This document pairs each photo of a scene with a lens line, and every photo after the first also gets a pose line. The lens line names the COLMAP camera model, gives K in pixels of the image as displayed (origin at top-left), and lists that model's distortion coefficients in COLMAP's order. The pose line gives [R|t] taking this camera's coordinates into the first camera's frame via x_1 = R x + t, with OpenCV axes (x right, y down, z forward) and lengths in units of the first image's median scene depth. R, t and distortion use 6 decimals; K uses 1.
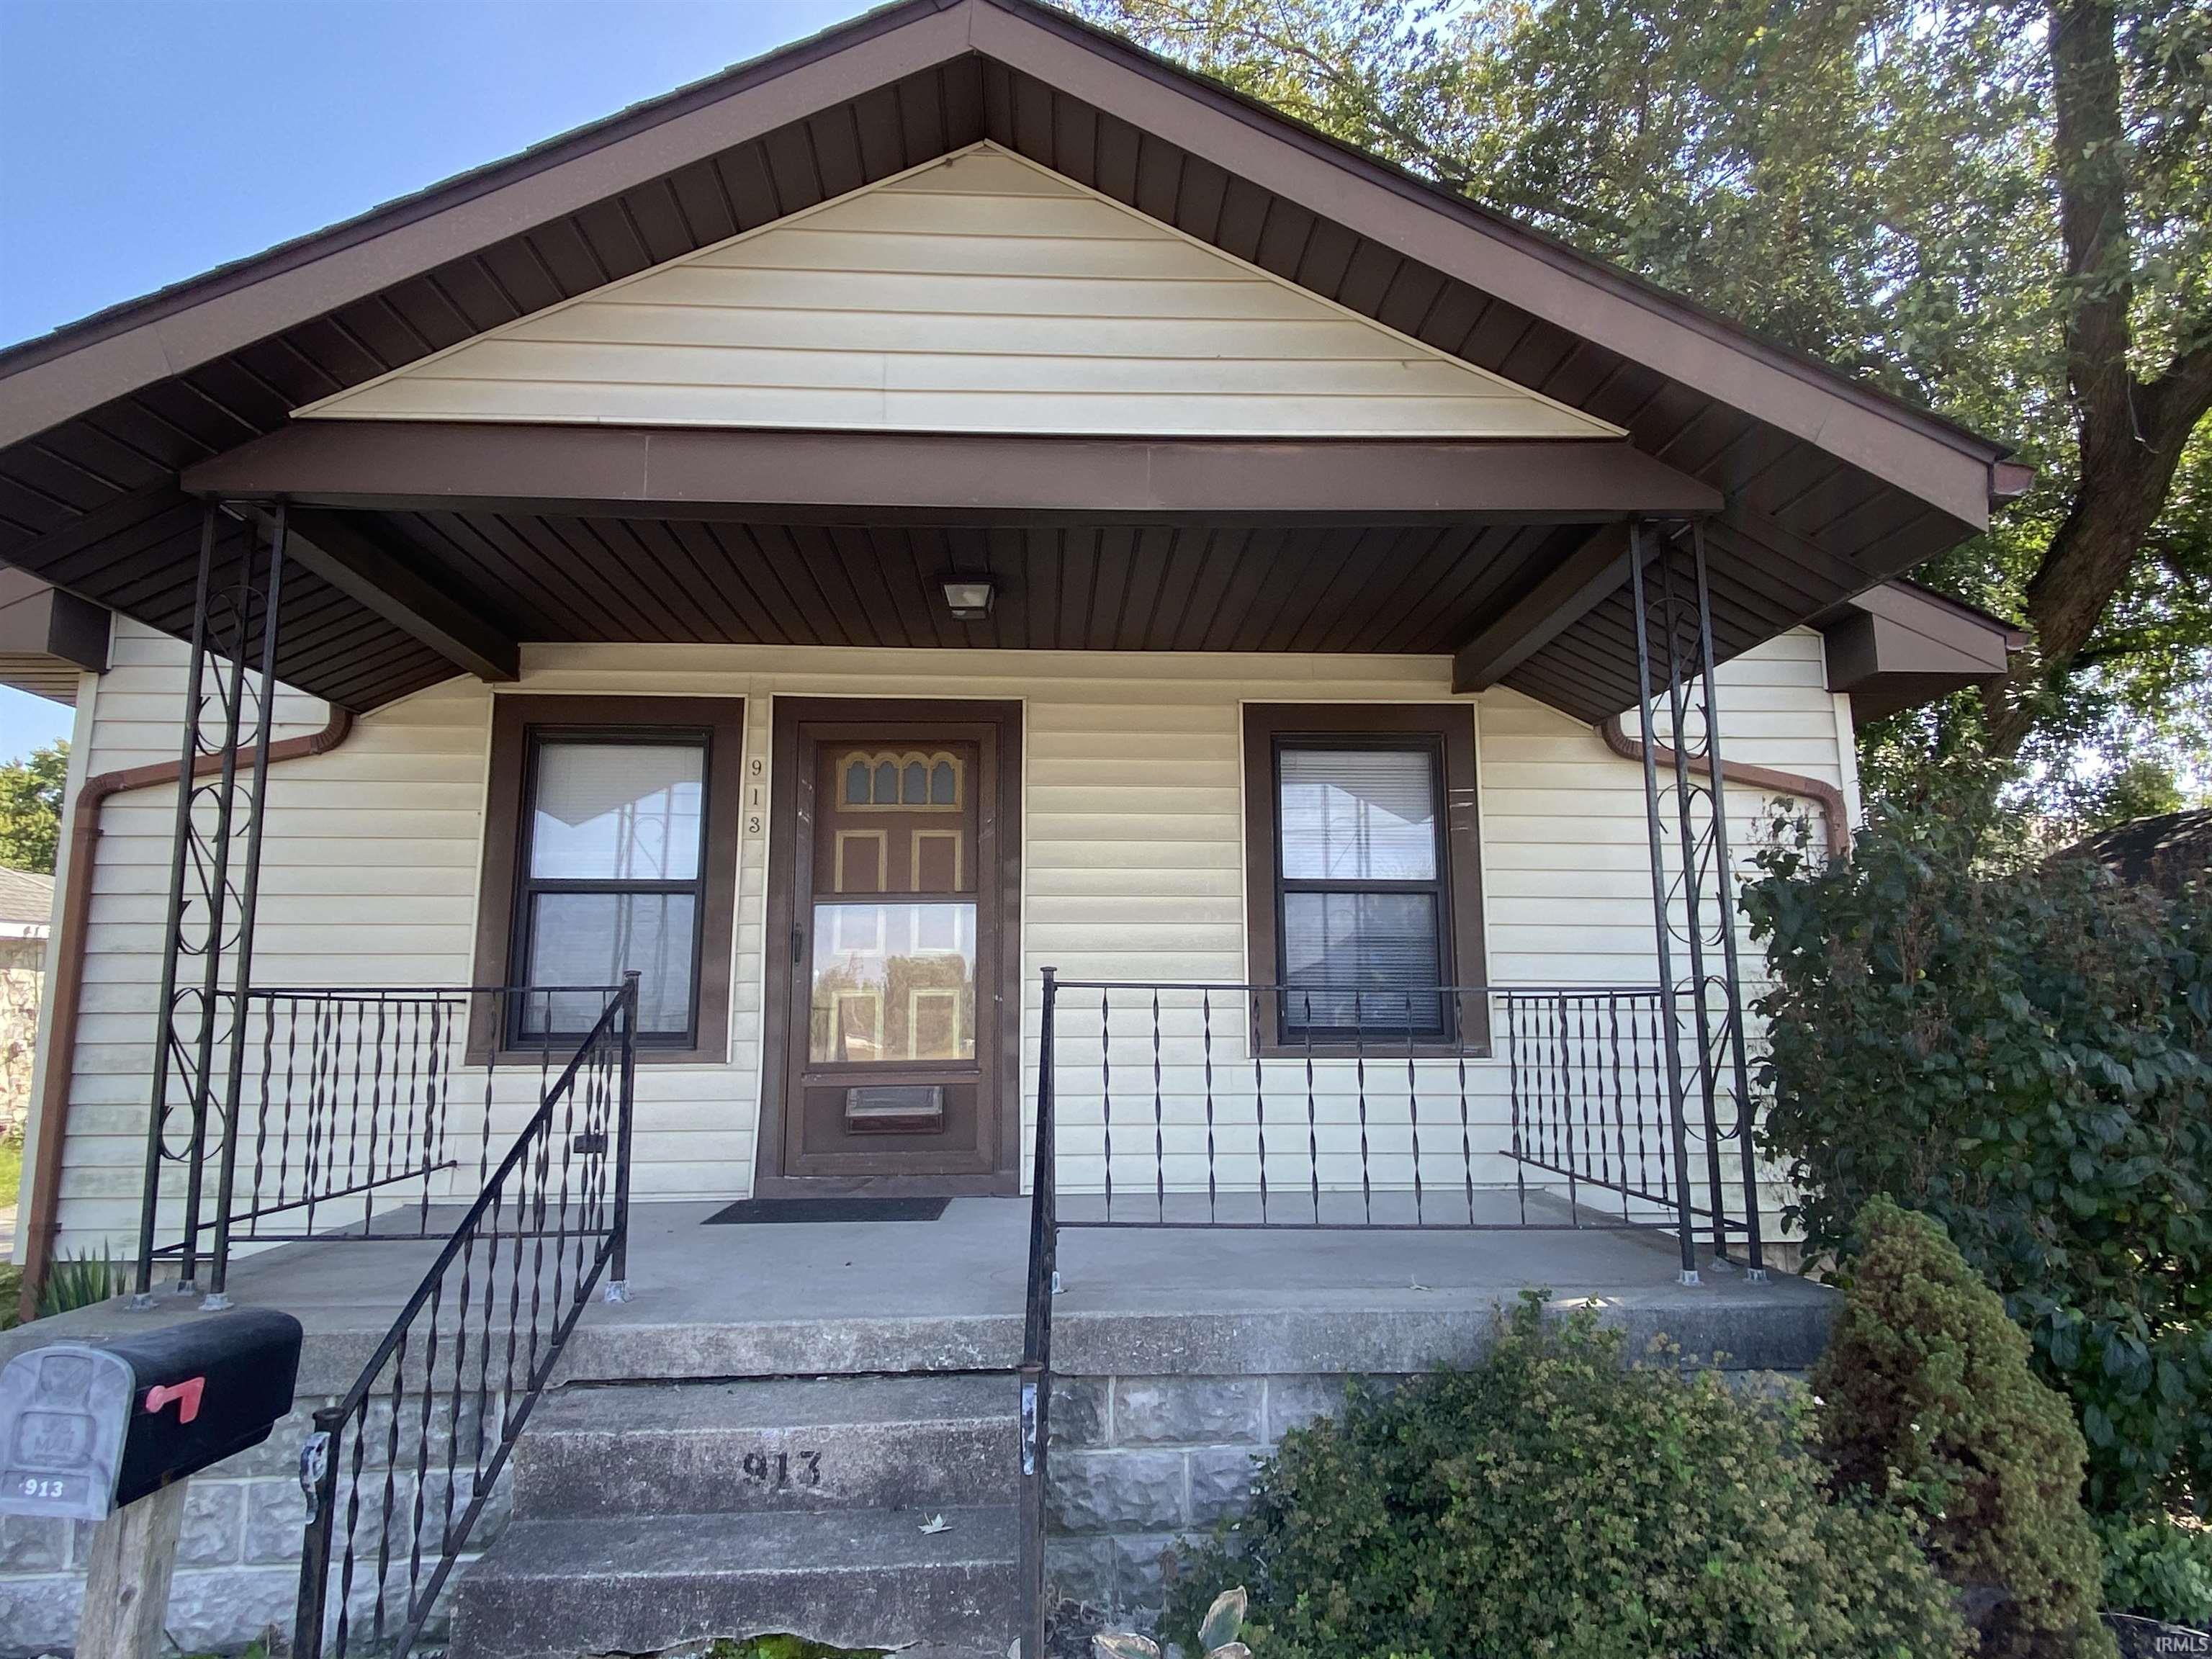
lens RADIAL K [[1310.7, 0, 1103.7], [0, 1310.7, 825.3], [0, 0, 1]] dist [0.013504, -0.001677]
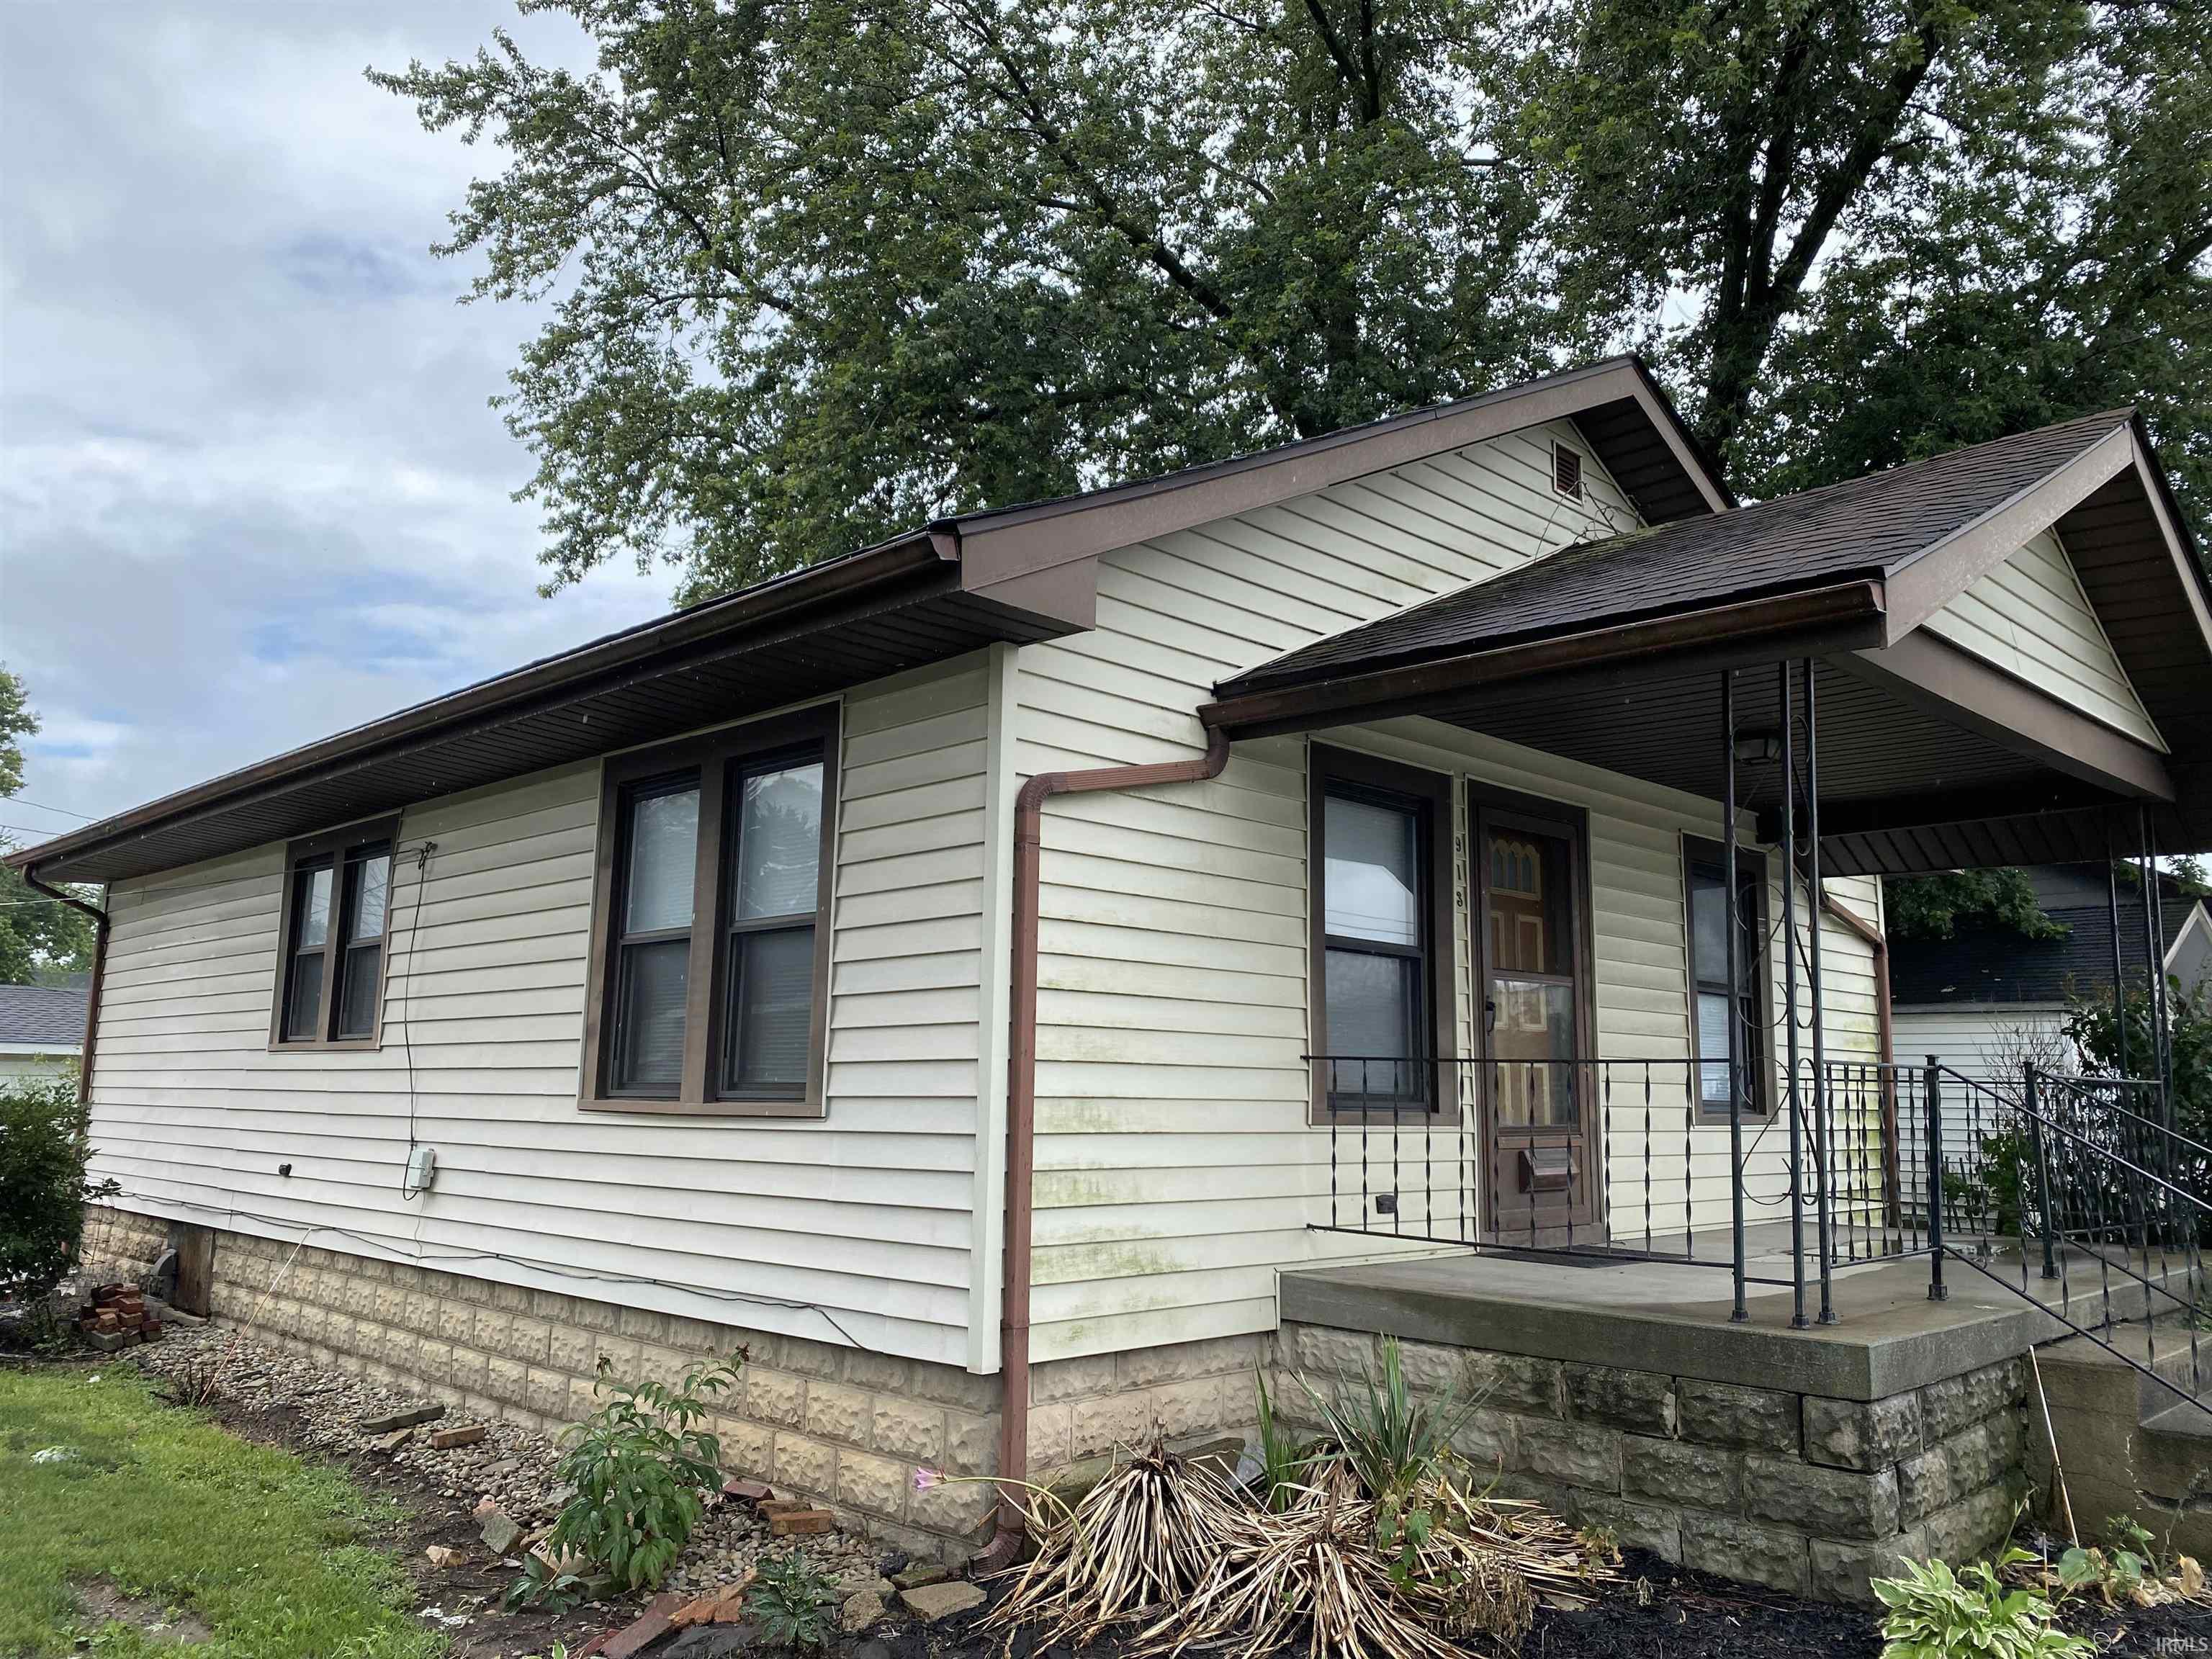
lens RADIAL K [[1678.0, 0, 1137.3], [0, 1678.0, 806.9], [0, 0, 1]] dist [0.028976, -0.028966]
pose [[0.747282, 0.127669, 0.652127, -1.355732], [-0.115348, 0.991394, -0.061910, 0.040098], [-0.654419, -0.028958, 0.755577, 0.145947]]
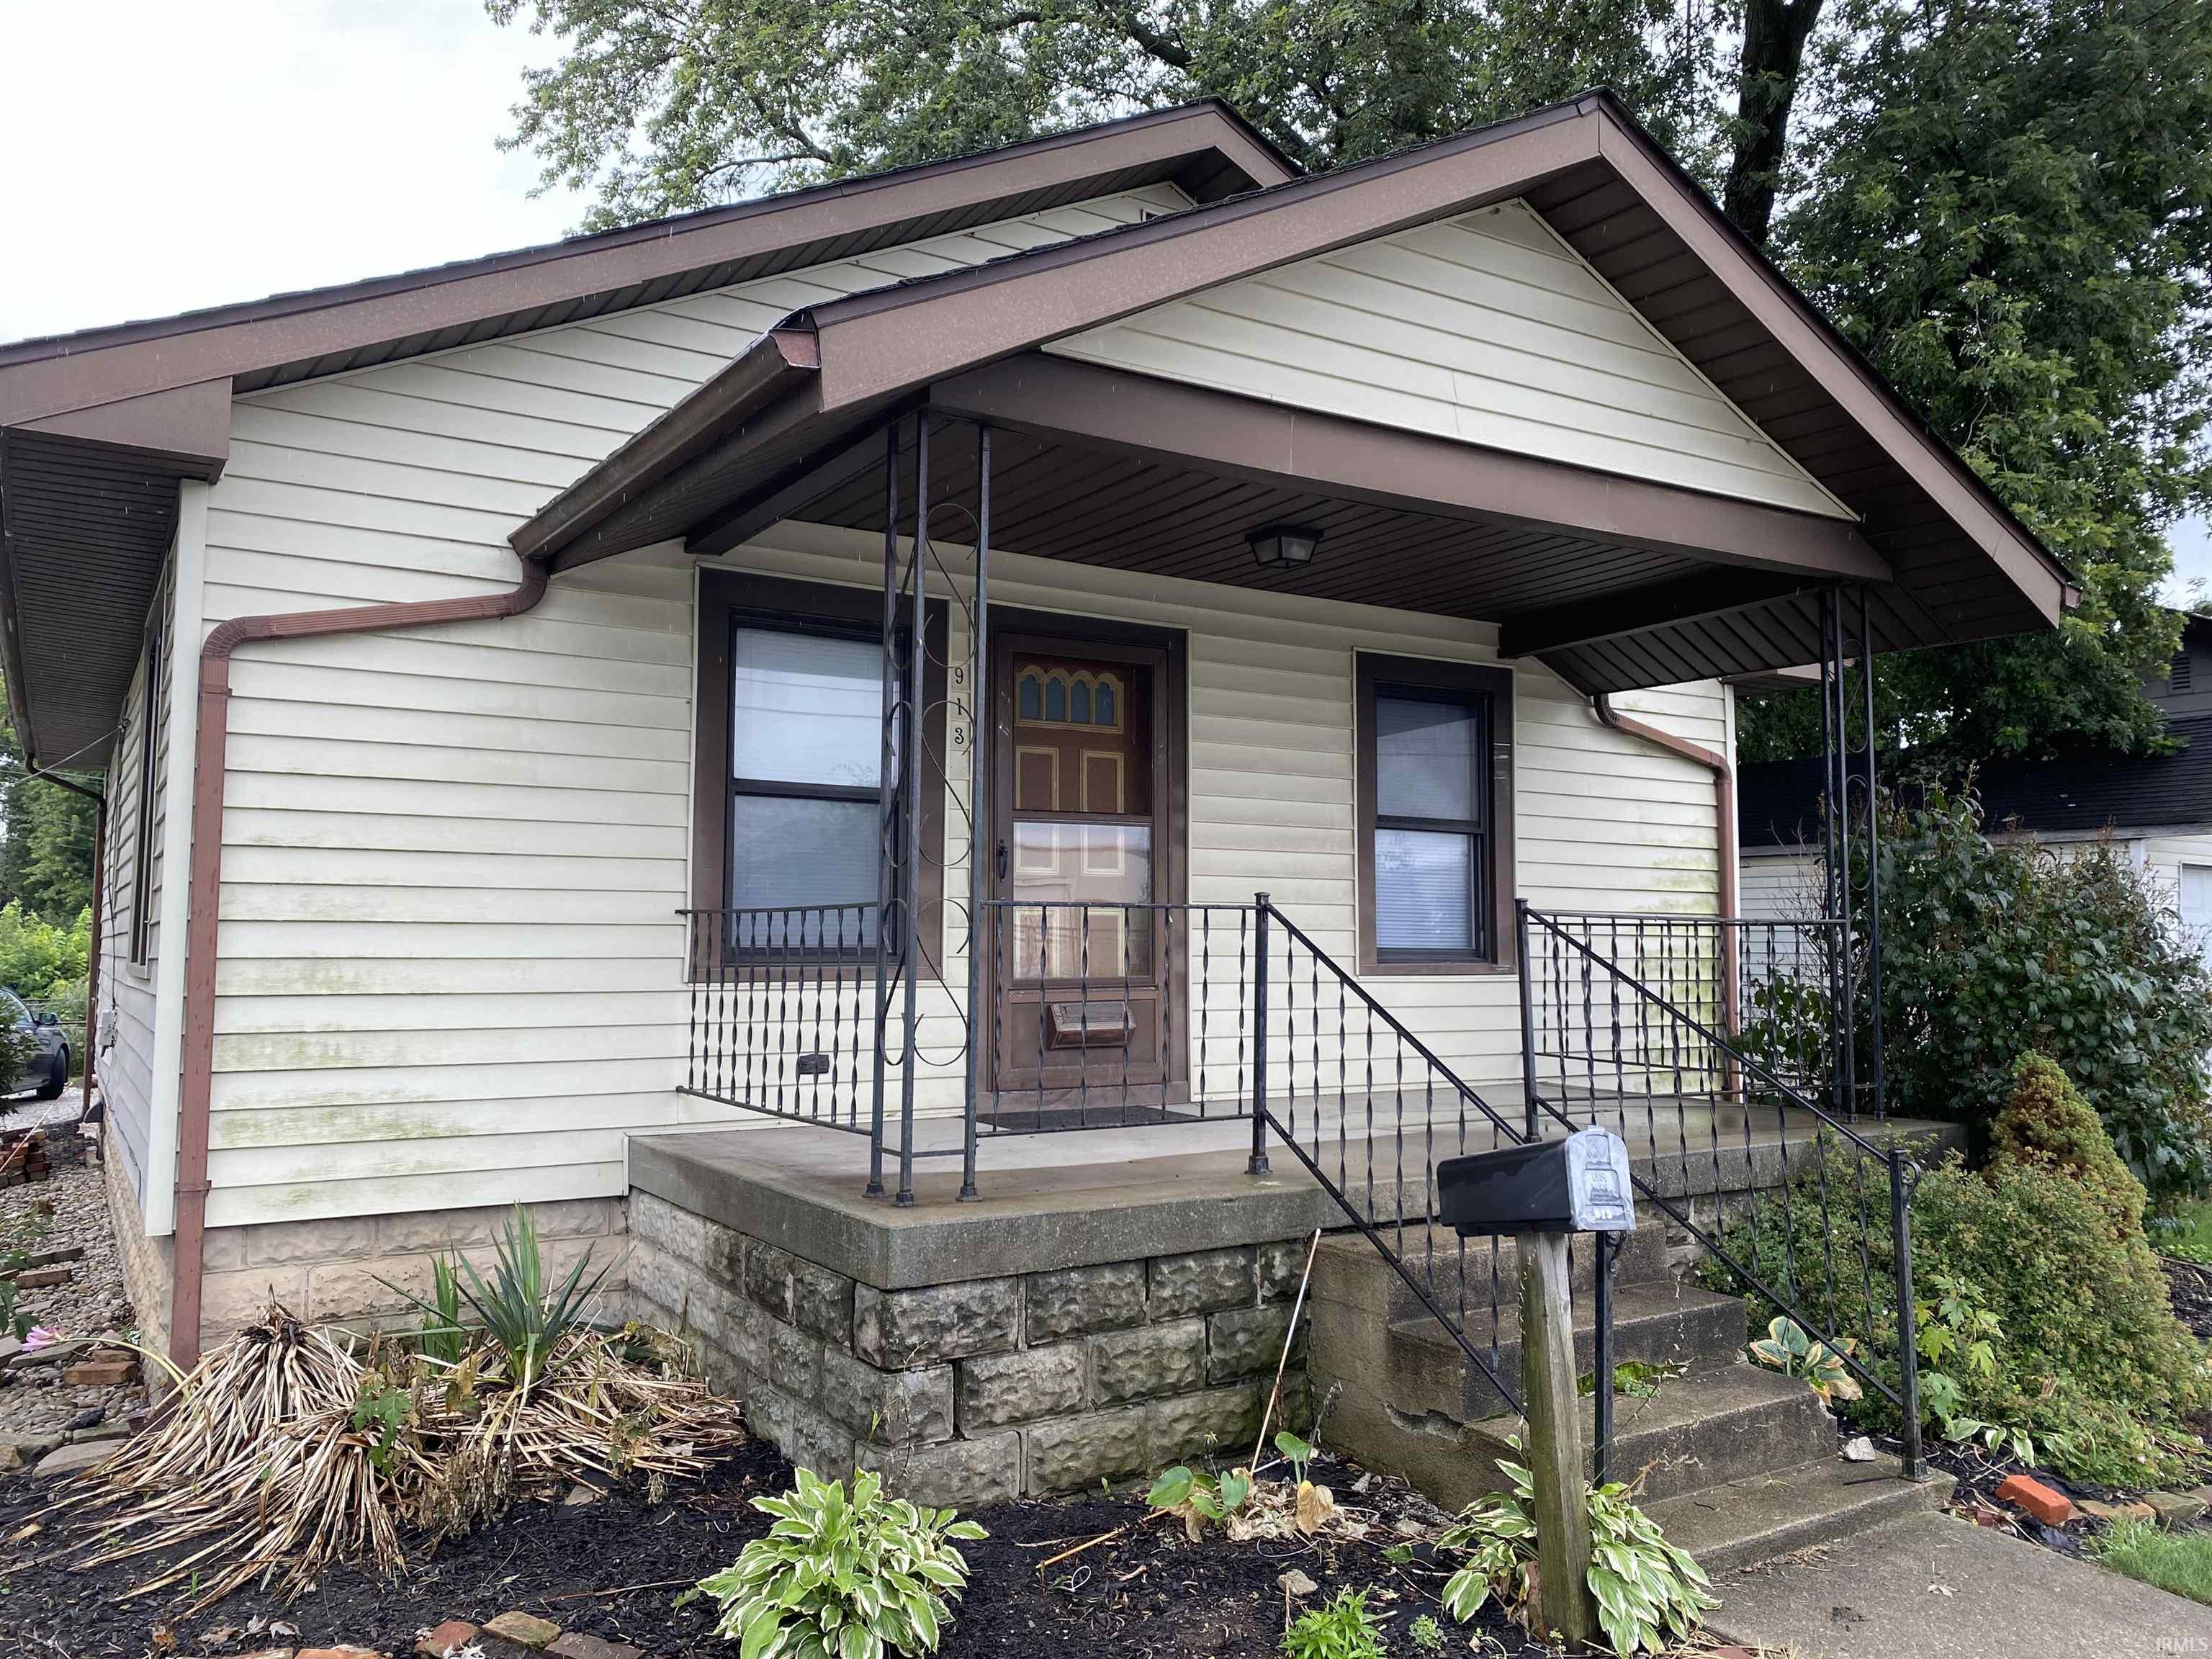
lens RADIAL K [[1678.0, 0, 1114.4], [0, 1678.0, 831.1], [0, 0, 1]] dist [0.028976, -0.028966]
pose [[0.879207, 0.040529, 0.474713, -0.746512], [-0.076290, 0.995495, 0.056304, -0.008345], [-0.470293, -0.085719, 0.878338, -0.141590]]
